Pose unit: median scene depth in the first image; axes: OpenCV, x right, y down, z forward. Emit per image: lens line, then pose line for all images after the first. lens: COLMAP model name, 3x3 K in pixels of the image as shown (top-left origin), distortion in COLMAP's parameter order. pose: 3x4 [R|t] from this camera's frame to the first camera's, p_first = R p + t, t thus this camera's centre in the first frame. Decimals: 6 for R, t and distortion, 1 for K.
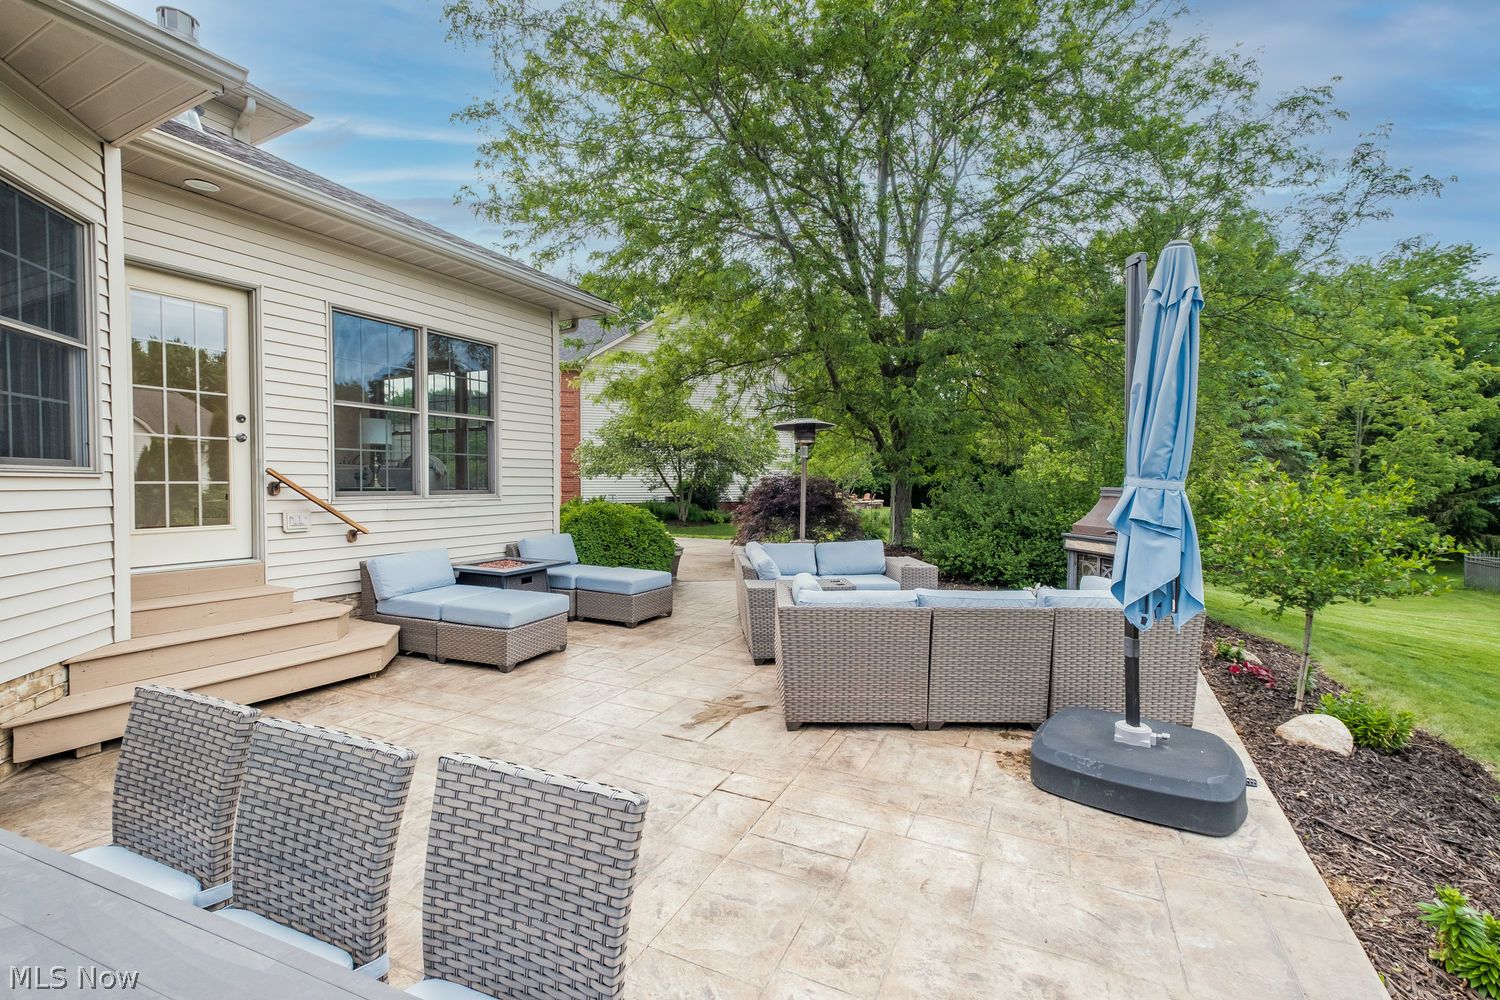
lens RADIAL K [[644.6, 0, 750.0], [0, 644.6, 500.0], [0, 0, 1]] dist [0.013074, -0.003138]
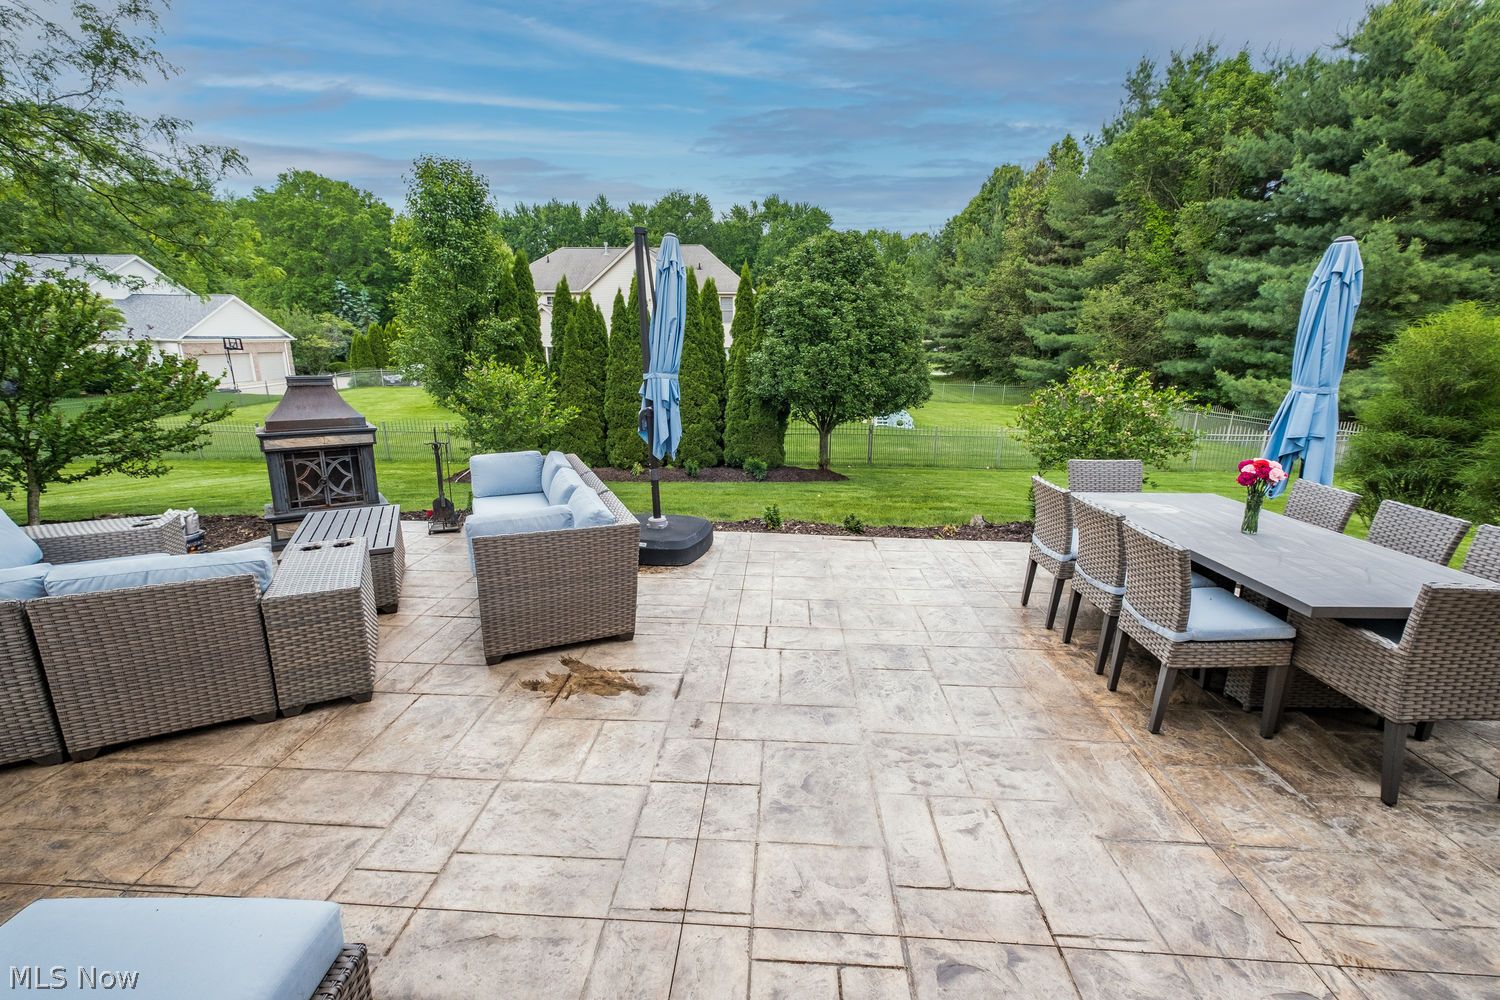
lens RADIAL K [[644.6, 0, 750.0], [0, 644.6, 500.0], [0, 0, 1]] dist [0.013074, -0.003138]
pose [[-0.389499, -0.211413, 0.896435, -0.873383], [0.026085, 0.970377, 0.240185, -0.089994], [-0.920658, 0.116935, -0.372446, 1.187141]]
